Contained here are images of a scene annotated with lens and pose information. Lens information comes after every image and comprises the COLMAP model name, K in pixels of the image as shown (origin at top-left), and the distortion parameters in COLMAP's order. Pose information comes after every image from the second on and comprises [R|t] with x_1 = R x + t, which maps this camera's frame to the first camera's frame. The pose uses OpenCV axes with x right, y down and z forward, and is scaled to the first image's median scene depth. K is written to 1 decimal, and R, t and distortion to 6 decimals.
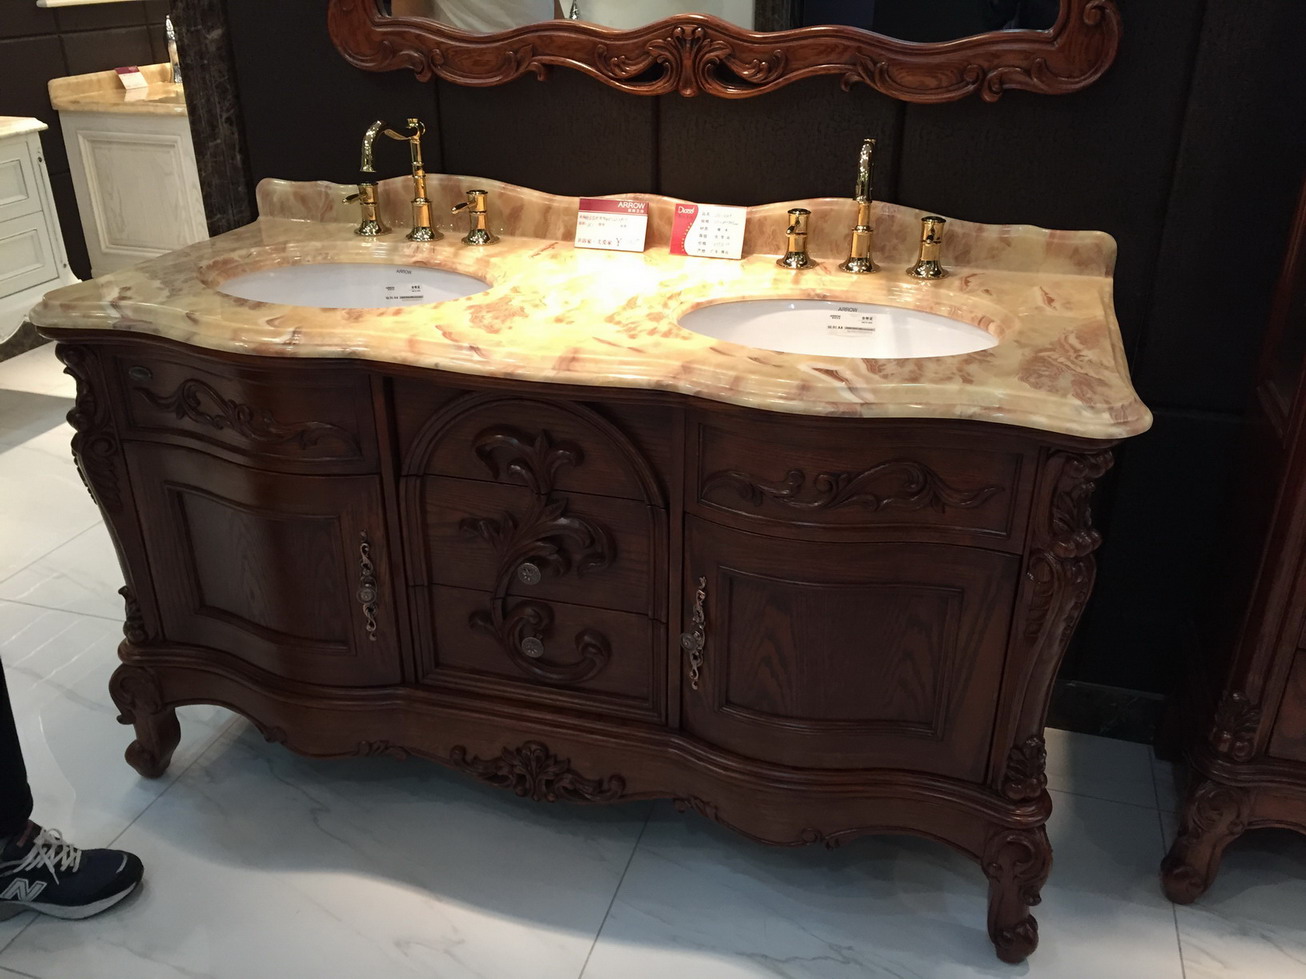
lens RADIAL K [[1116.7, 0, 654.2], [0, 1116.7, 487.6], [0, 0, 1]] dist [0.068663, -0.088986]
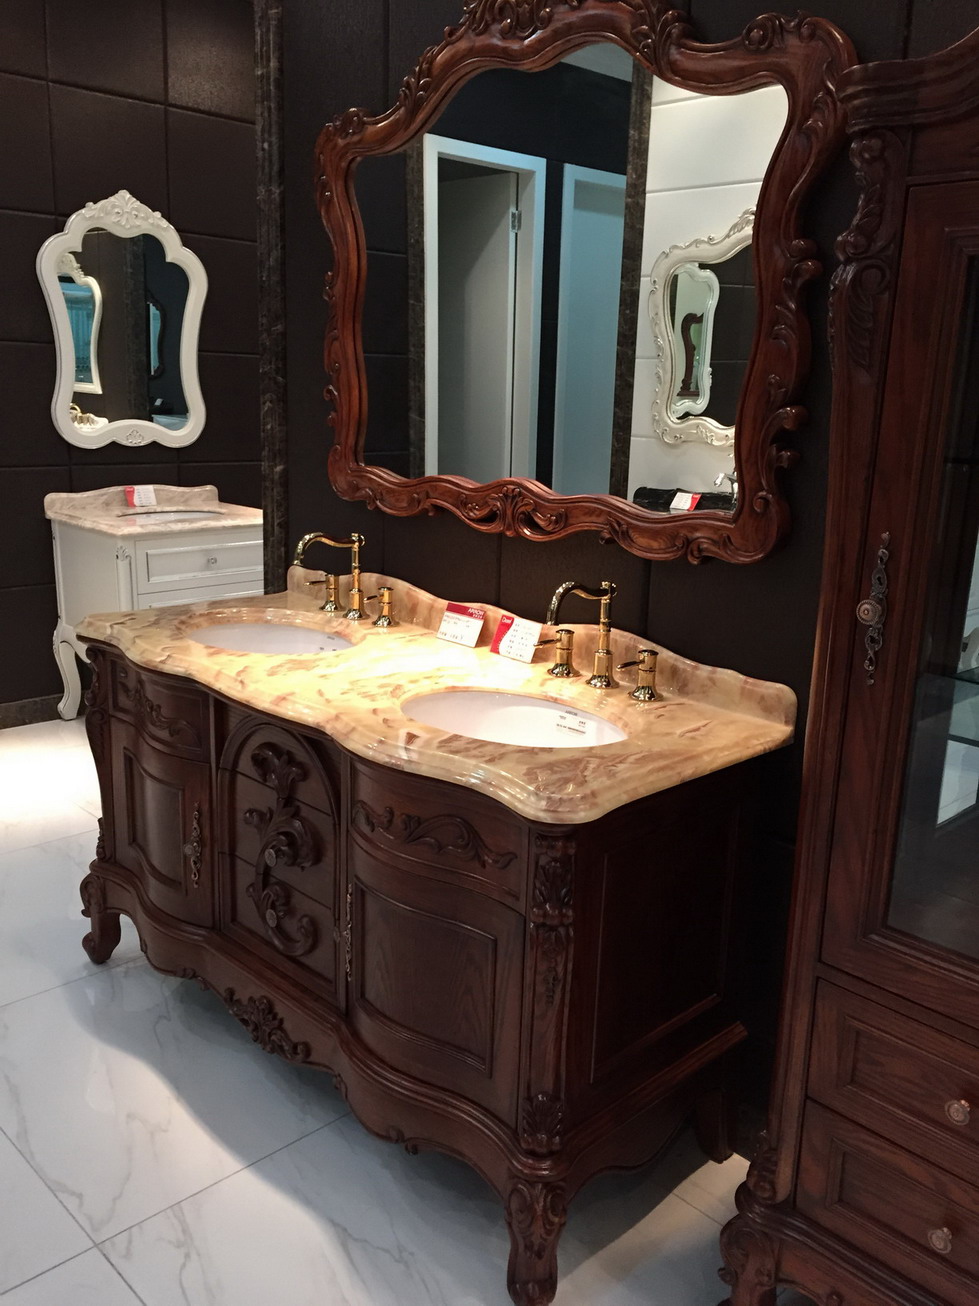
lens RADIAL K [[1116.7, 0, 480.8], [0, 1116.7, 648.5], [0, 0, 1]] dist [0.068663, -0.088986]
pose [[0.867588, 0.143323, -0.476183, 0.658964], [-0.245377, 0.956258, -0.159250, -0.009442], [0.432530, 0.255008, 0.864806, -0.104823]]
